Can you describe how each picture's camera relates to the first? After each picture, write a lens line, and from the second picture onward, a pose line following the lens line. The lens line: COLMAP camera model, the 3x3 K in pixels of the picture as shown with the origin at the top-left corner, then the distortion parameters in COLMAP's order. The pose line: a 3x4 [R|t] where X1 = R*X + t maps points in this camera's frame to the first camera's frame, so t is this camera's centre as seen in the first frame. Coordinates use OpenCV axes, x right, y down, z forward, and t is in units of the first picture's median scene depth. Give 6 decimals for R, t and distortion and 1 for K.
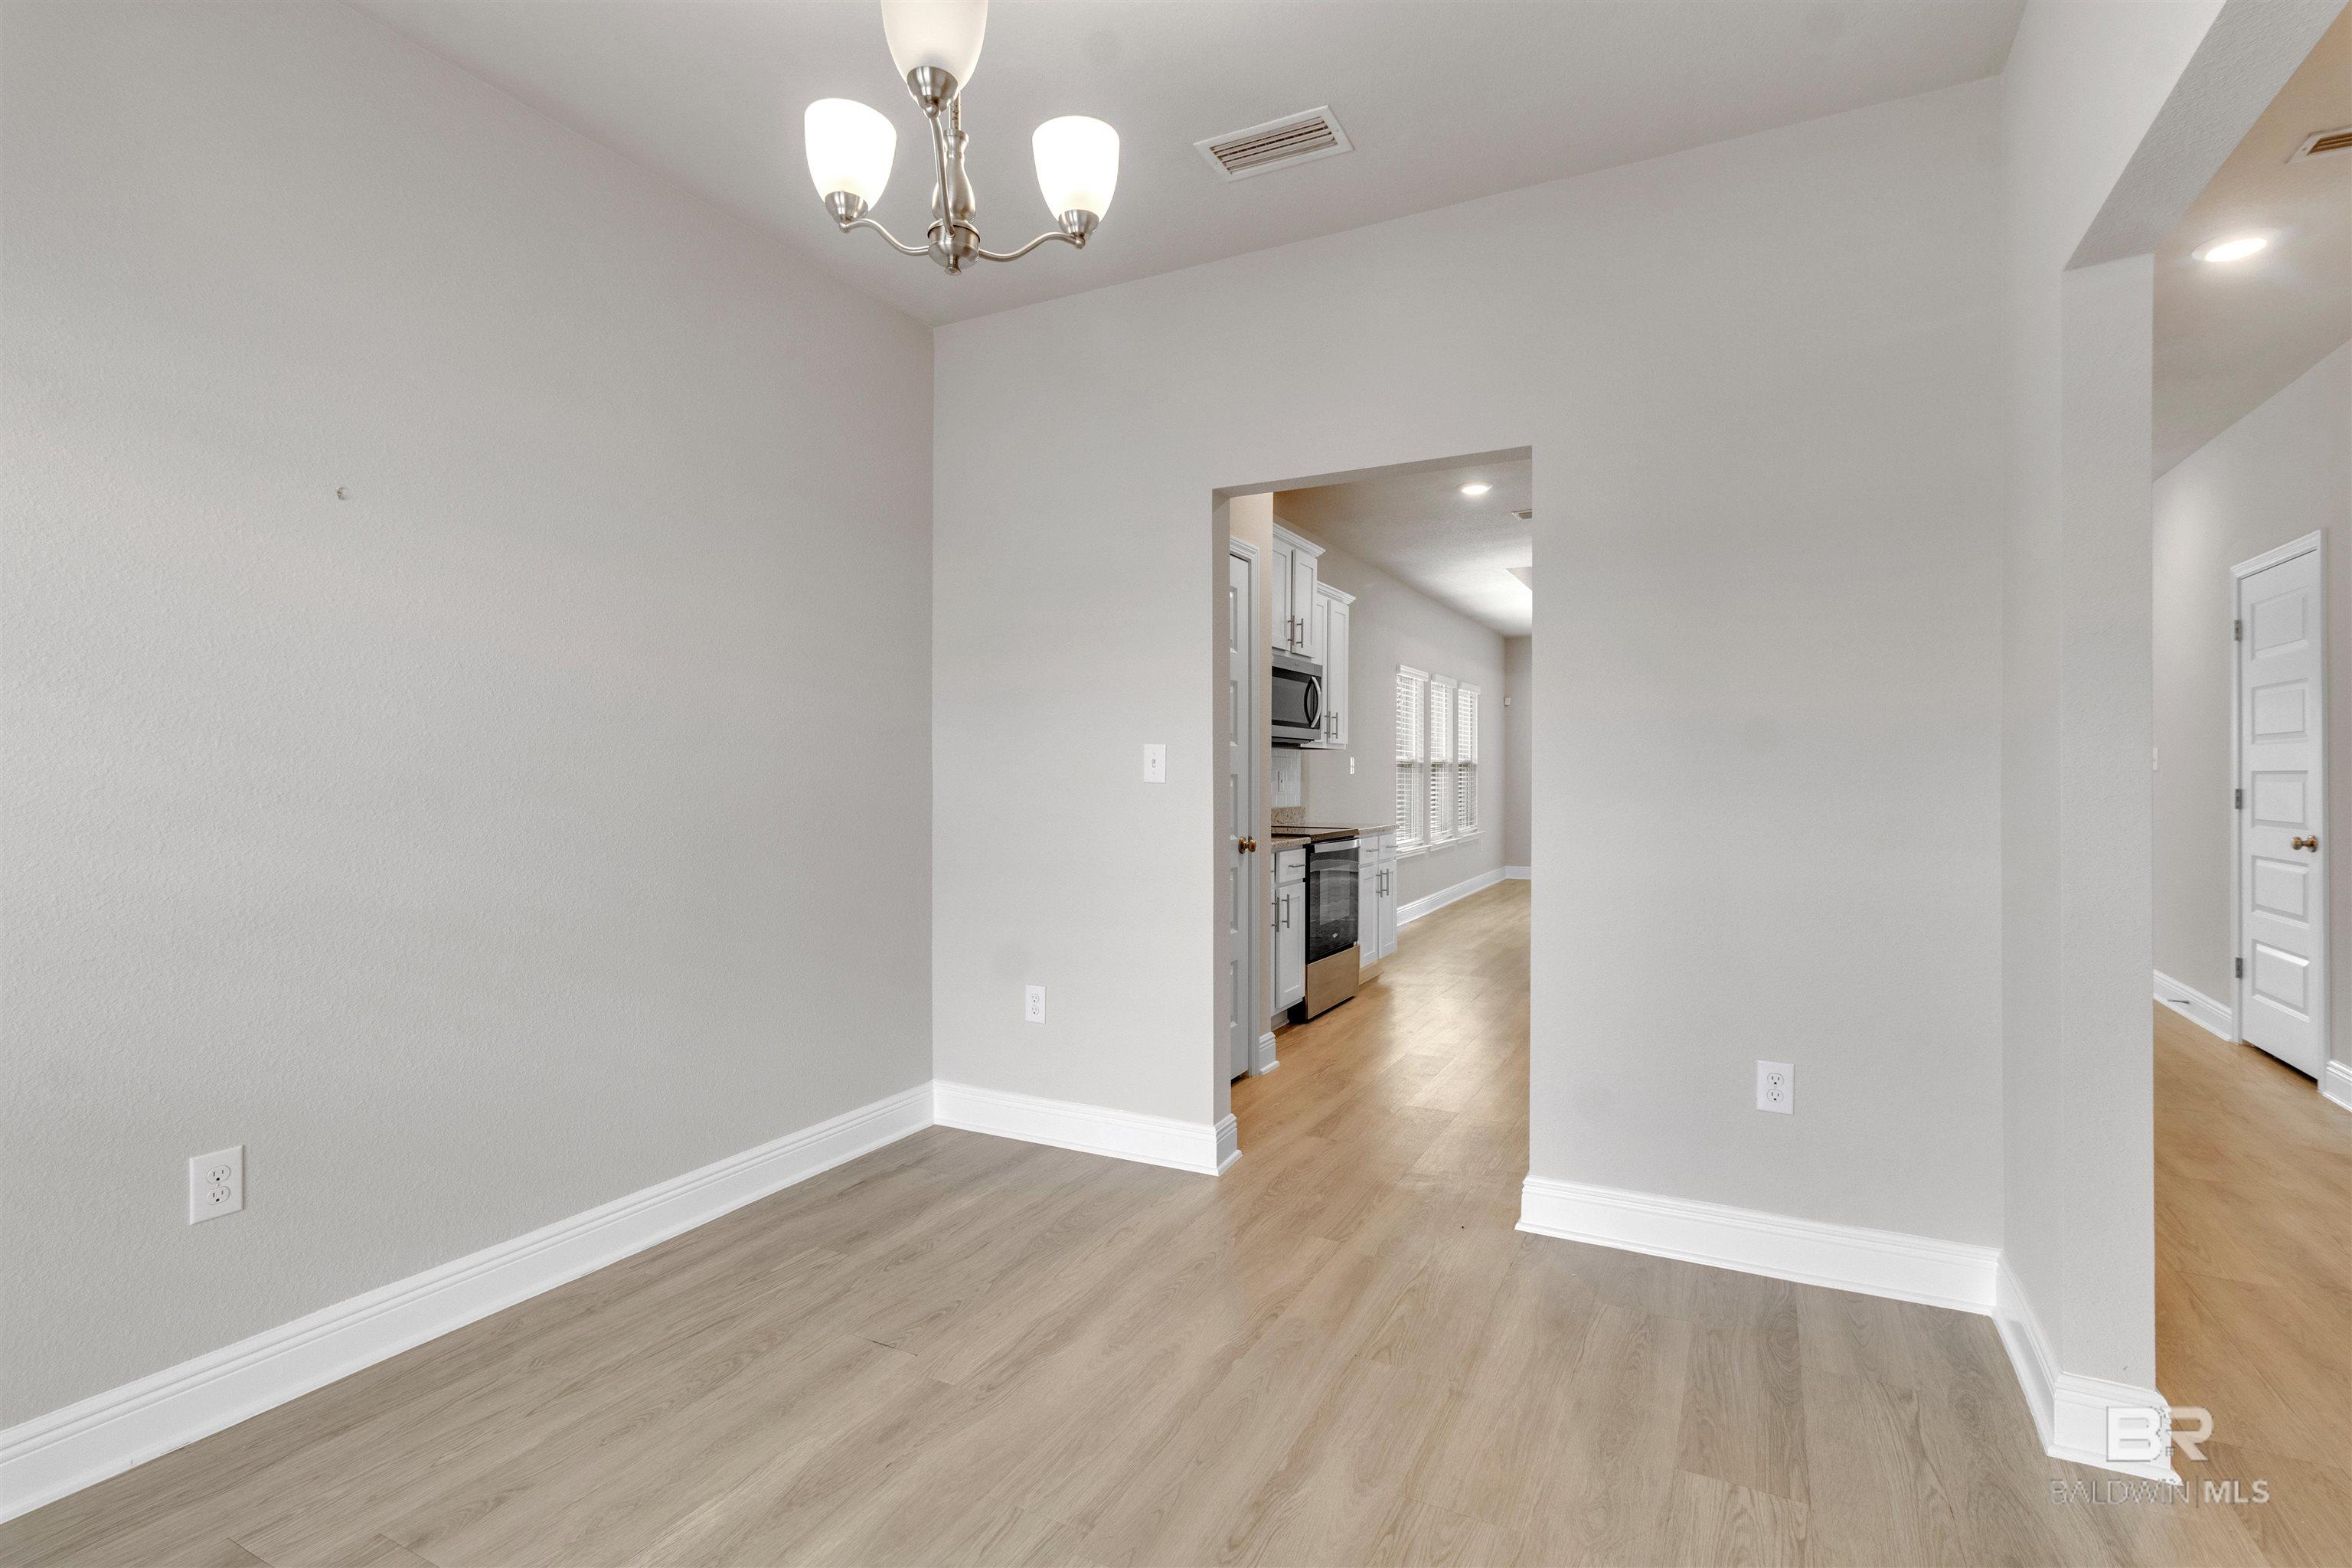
lens RADIAL K [[1101.7, 0, 1185.5], [0, 1101.7, 771.1], [0, 0, 1]] dist [0.001483, -0.000520]
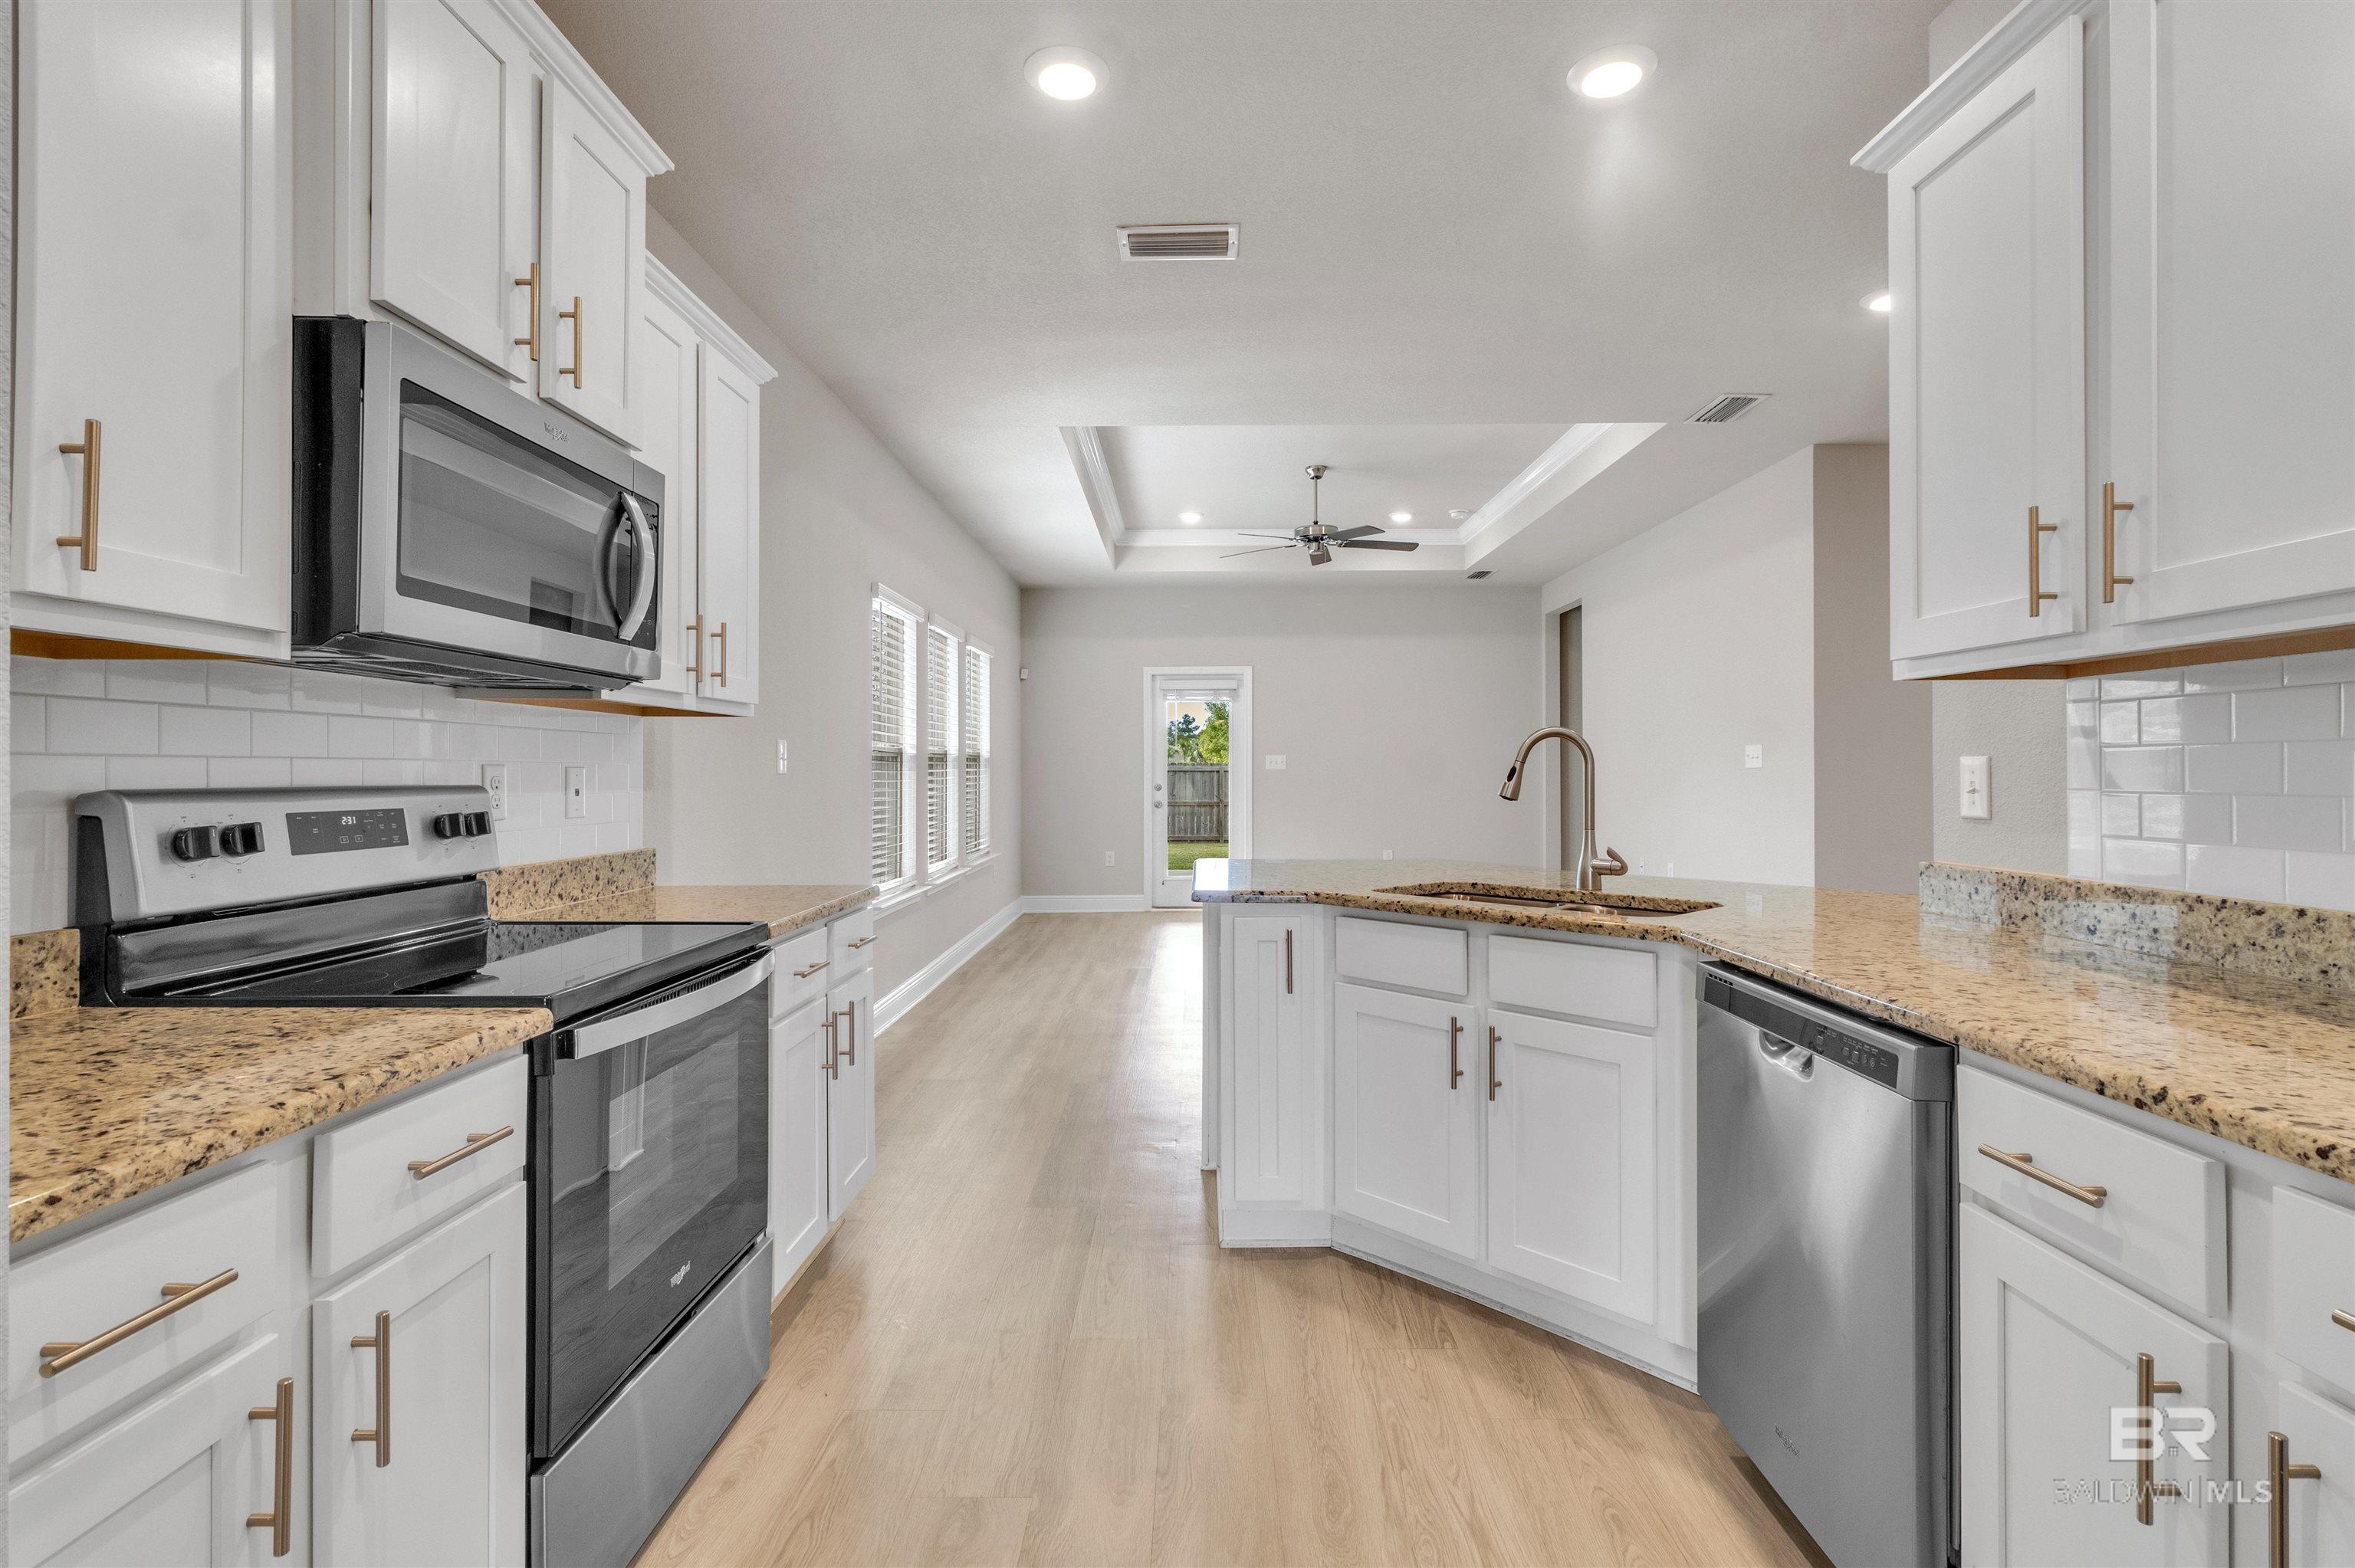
lens RADIAL K [[1102.9, 0, 1187.0], [0, 1102.9, 771.1], [0, 0, 1]] dist [0.001483, -0.000520]
pose [[0.892138, 0.000406, 0.451763, 0.100063], [-0.001543, 0.999997, 0.002149, 0.000565], [-0.451760, -0.002614, 0.892136, 0.526941]]
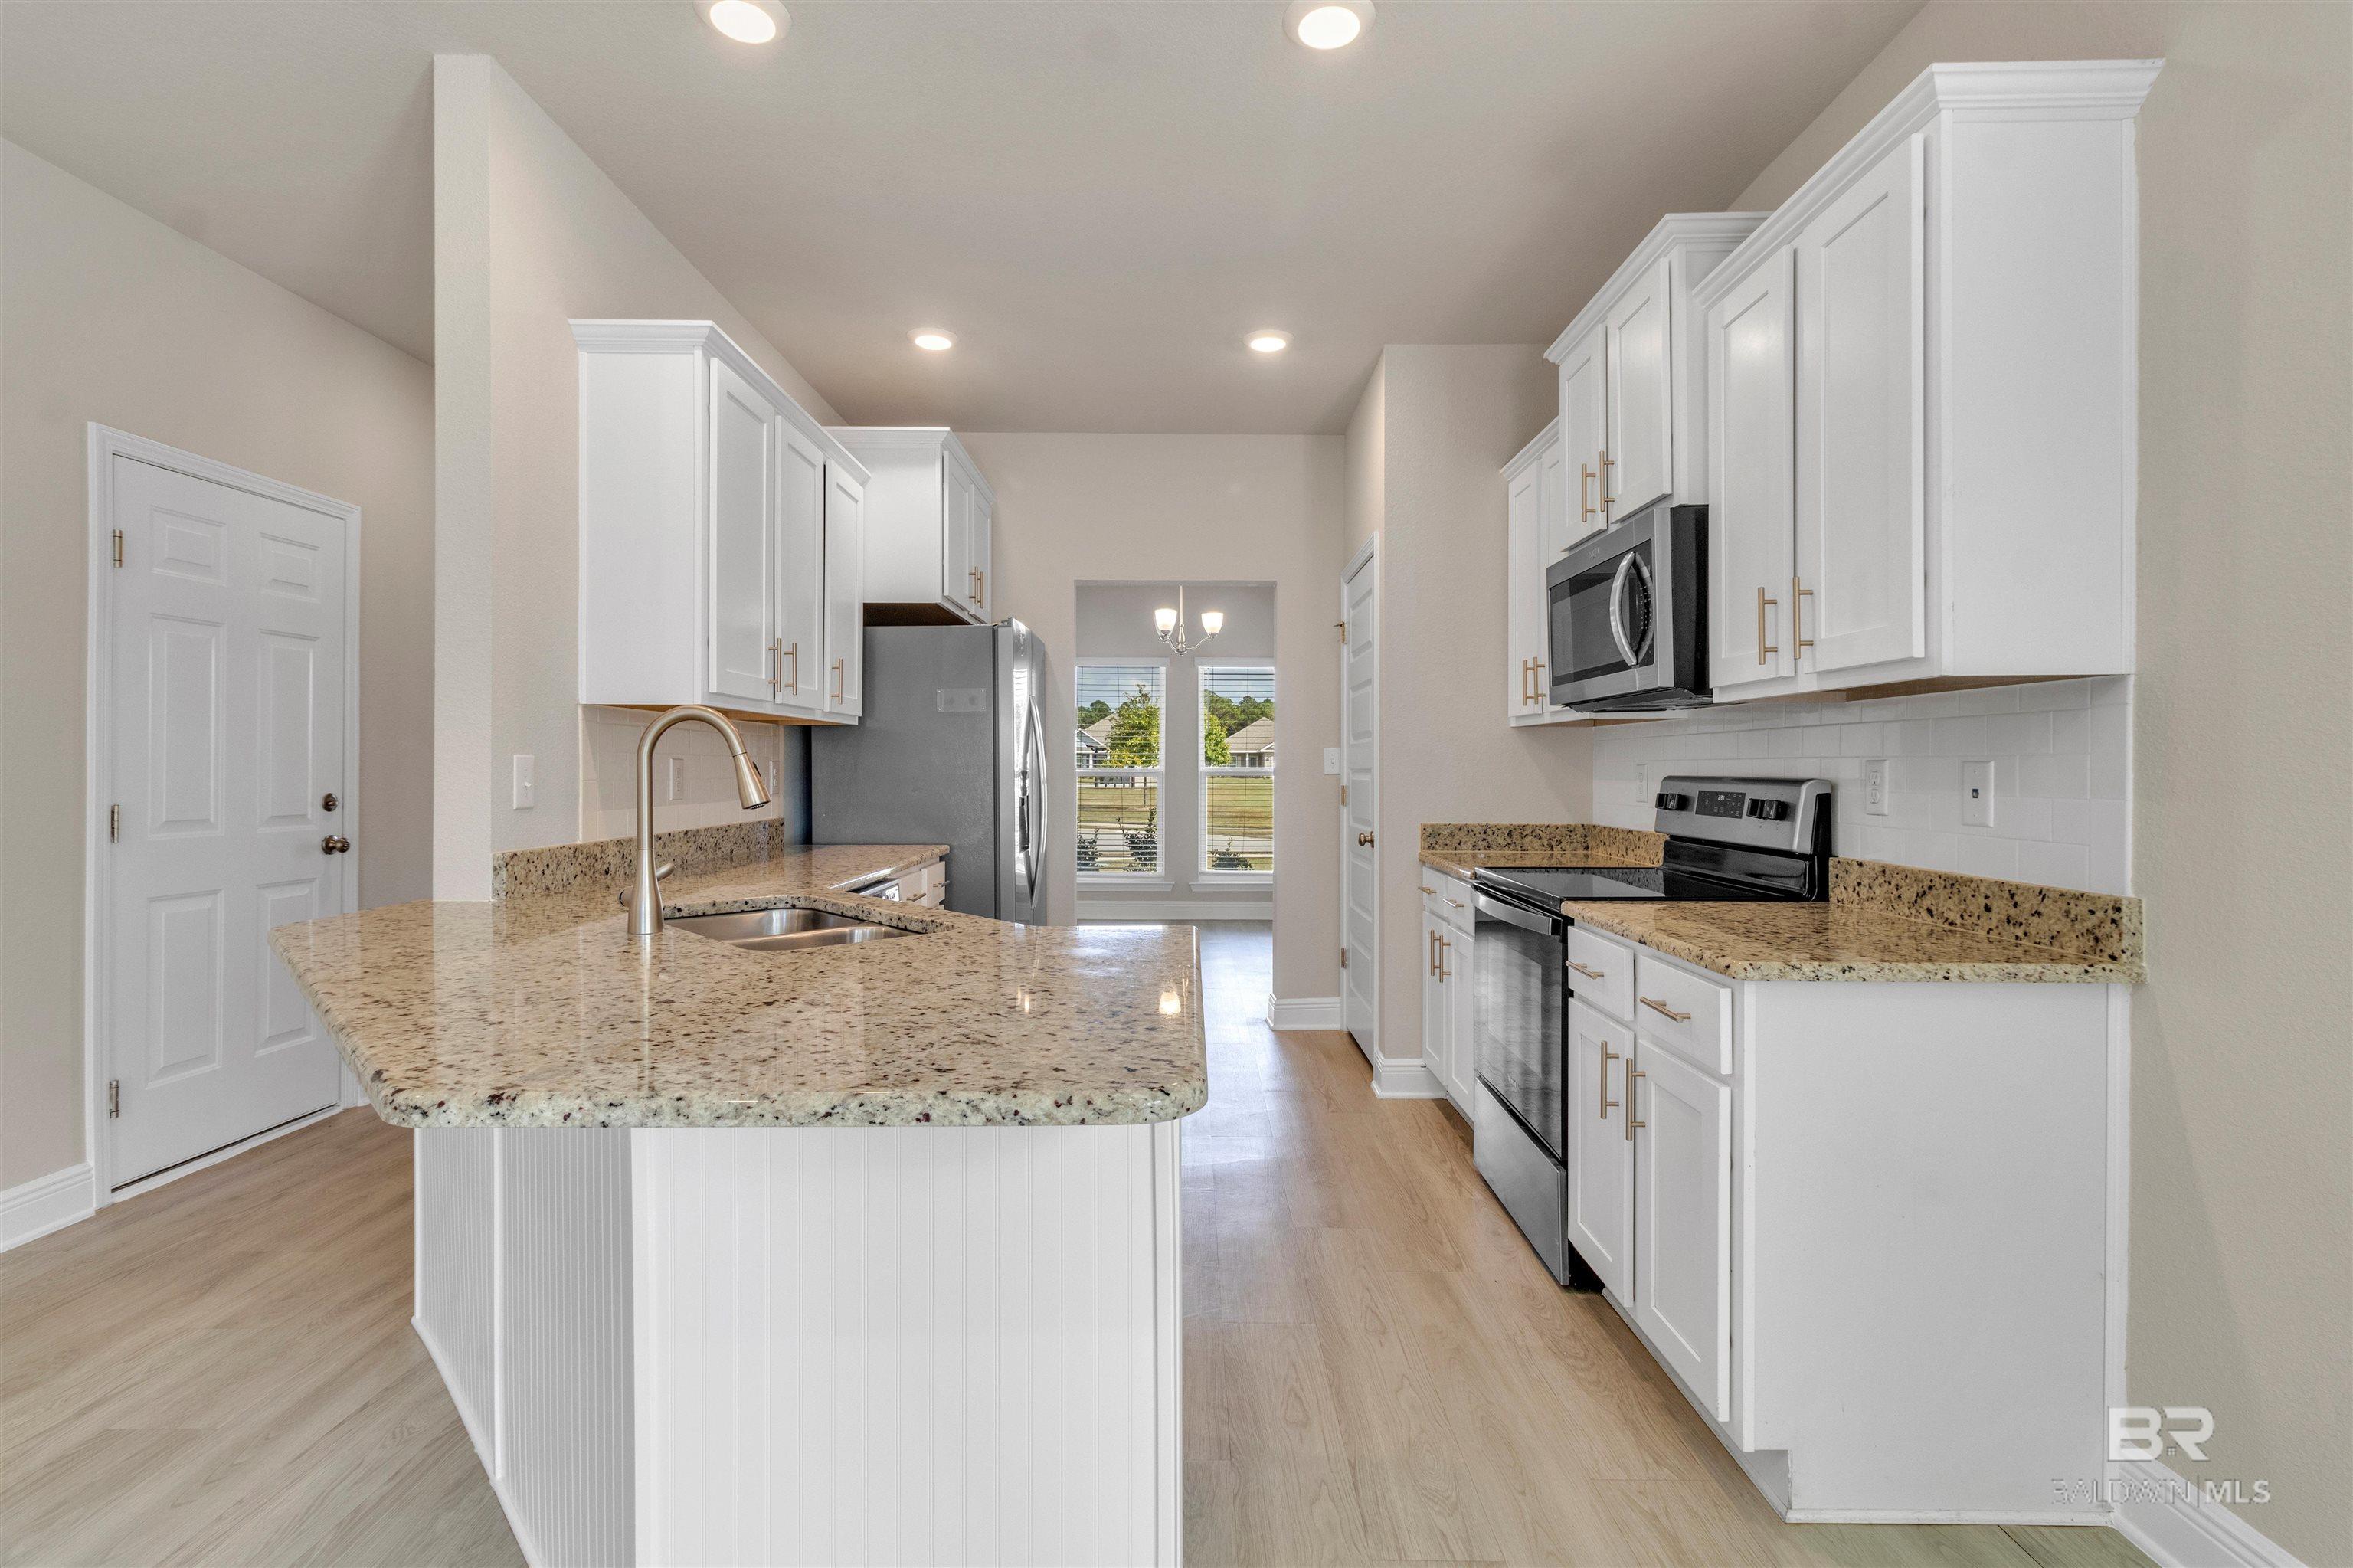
lens RADIAL K [[1107.6, 0, 1186.5], [0, 1107.6, 771.9], [0, 0, 1]] dist [0.003134, -0.000979]
pose [[-0.887494, 0.002988, -0.460809, 0.416078], [0.002393, 0.999995, 0.001876, 0.001984], [0.460813, 0.000562, -0.887497, 1.133270]]
